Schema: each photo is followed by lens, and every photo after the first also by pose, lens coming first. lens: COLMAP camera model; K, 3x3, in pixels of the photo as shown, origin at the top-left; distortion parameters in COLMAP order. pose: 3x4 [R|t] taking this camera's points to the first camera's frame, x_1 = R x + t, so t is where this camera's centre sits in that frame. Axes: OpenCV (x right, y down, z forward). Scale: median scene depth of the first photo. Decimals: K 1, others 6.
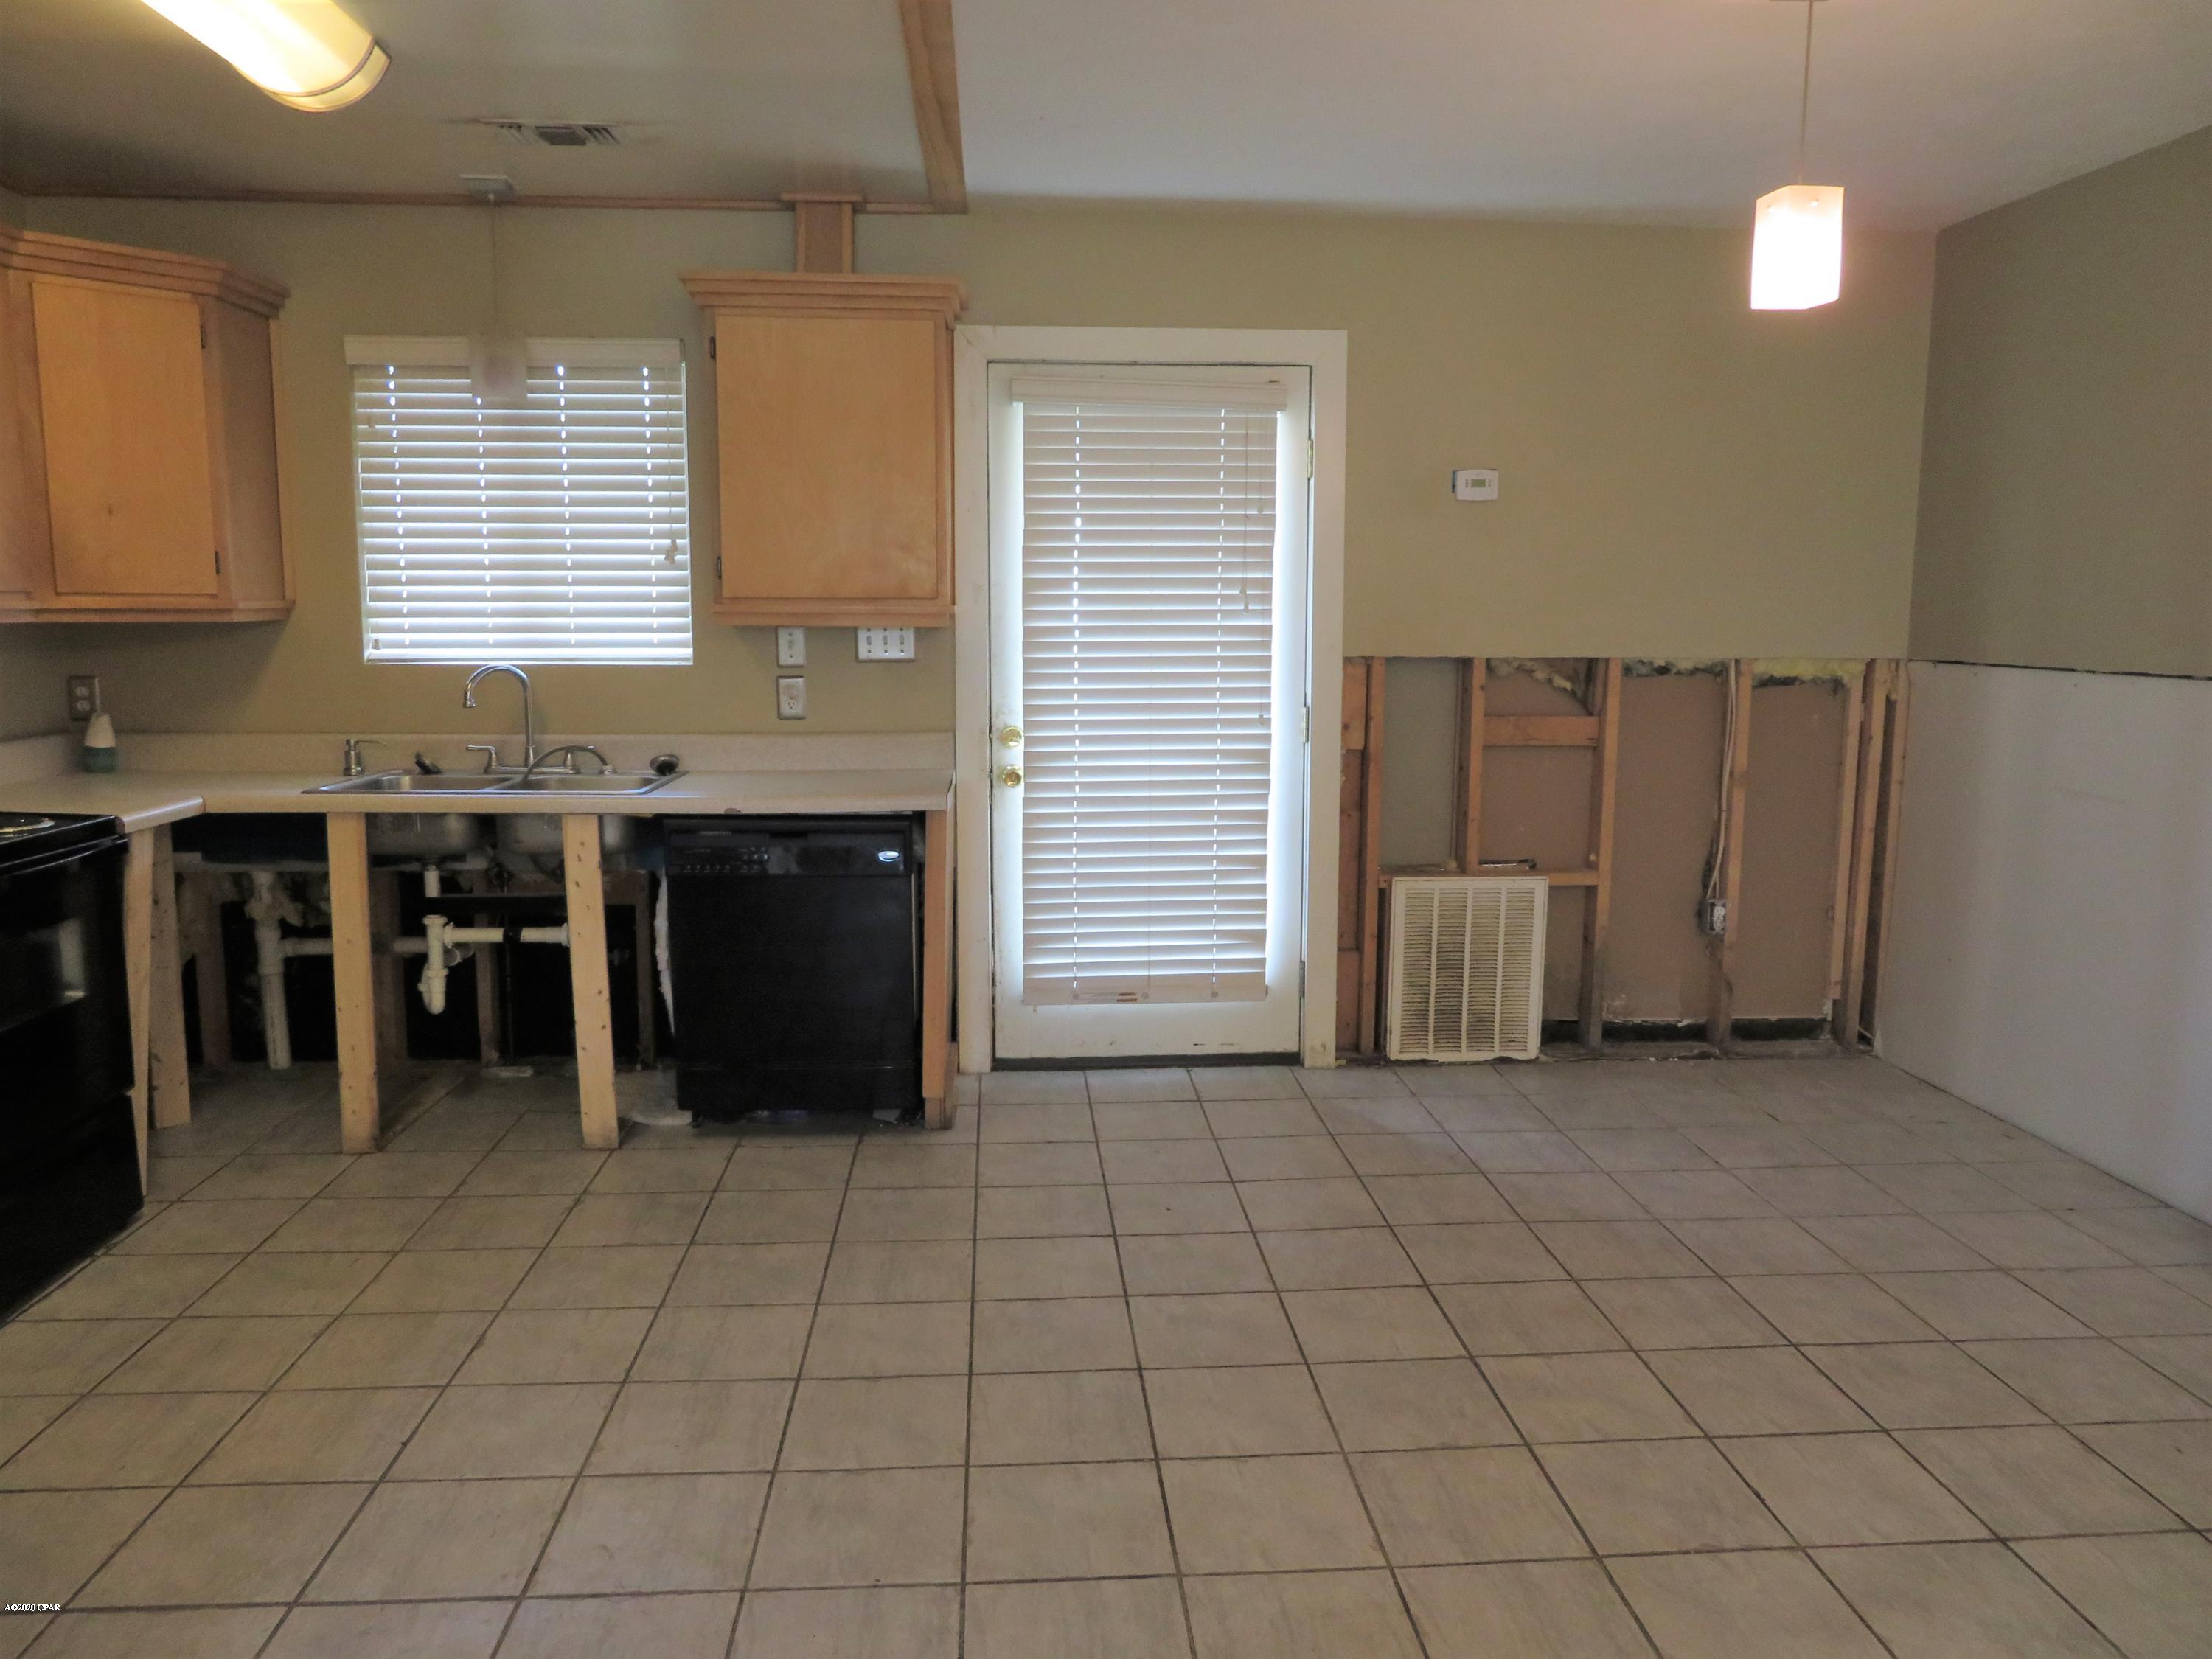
lens RADIAL K [[1561.6, 0, 1107.7], [0, 1561.6, 835.9], [0, 0, 1]] dist [-0.020801, 0.003915]
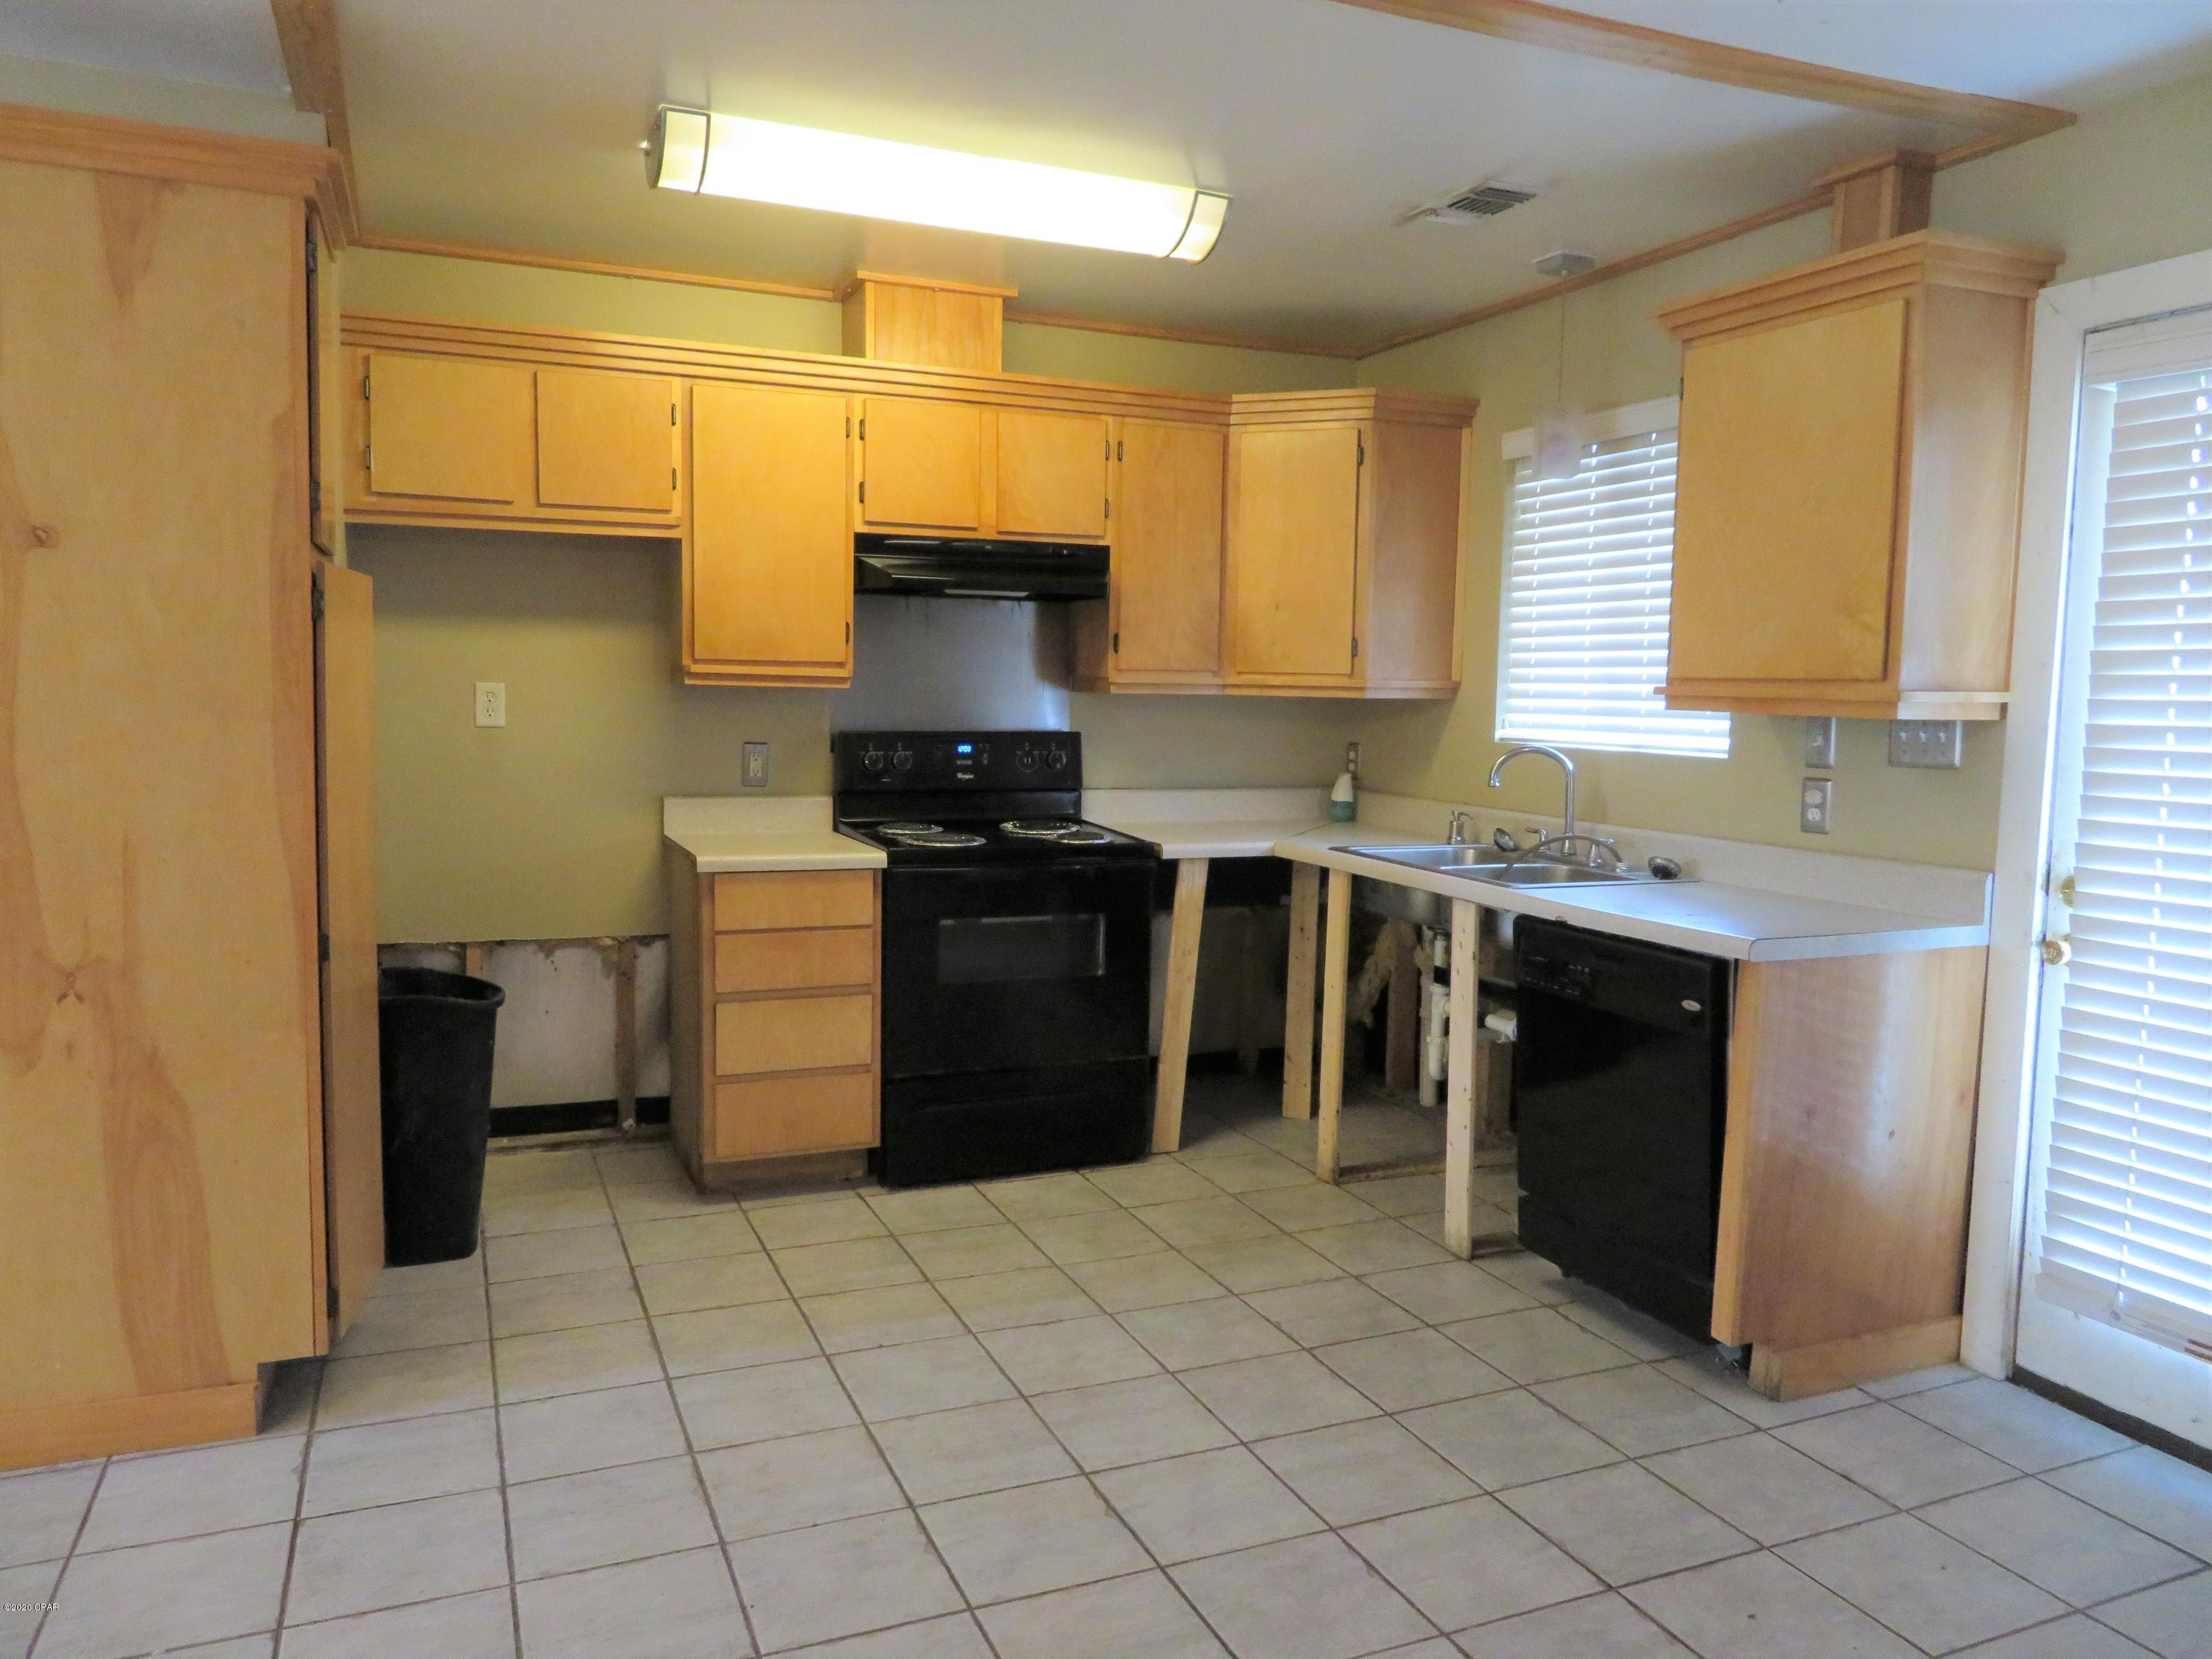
lens RADIAL K [[1561.6, 0, 1102.2], [0, 1561.6, 834.0], [0, 0, 1]] dist [-0.020801, 0.003915]
pose [[0.328038, 0.091669, -0.940206, 0.414202], [-0.154681, 0.987060, 0.042269, -0.050988], [0.931915, 0.131566, 0.337973, 0.390860]]
